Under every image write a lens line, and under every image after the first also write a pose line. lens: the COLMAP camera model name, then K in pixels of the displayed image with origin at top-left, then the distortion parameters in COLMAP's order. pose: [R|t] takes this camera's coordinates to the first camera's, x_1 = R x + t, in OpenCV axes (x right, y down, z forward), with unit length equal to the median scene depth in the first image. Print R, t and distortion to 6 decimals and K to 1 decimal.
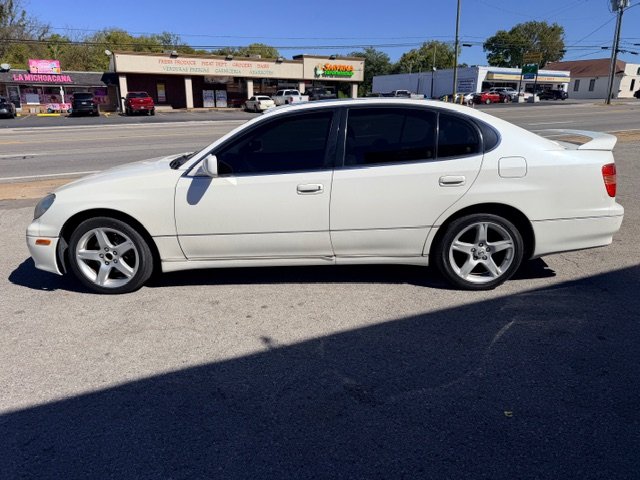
lens RADIAL K [[452.2, 0, 324.2], [0, 452.2, 239.5], [0, 0, 1]] dist [0.012298, -0.022936]
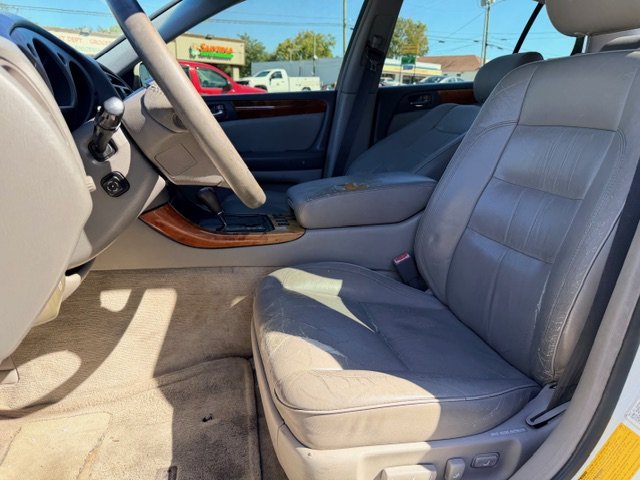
lens RADIAL K [[452.2, 0, 324.0], [0, 452.2, 241.4], [0, 0, 1]] dist [0.012298, -0.022936]
pose [[0.966774, -0.056047, 0.249412, -0.271666], [0.050098, 0.998289, 0.030142, -0.283959], [-0.250675, -0.016646, 0.967928, 1.841825]]
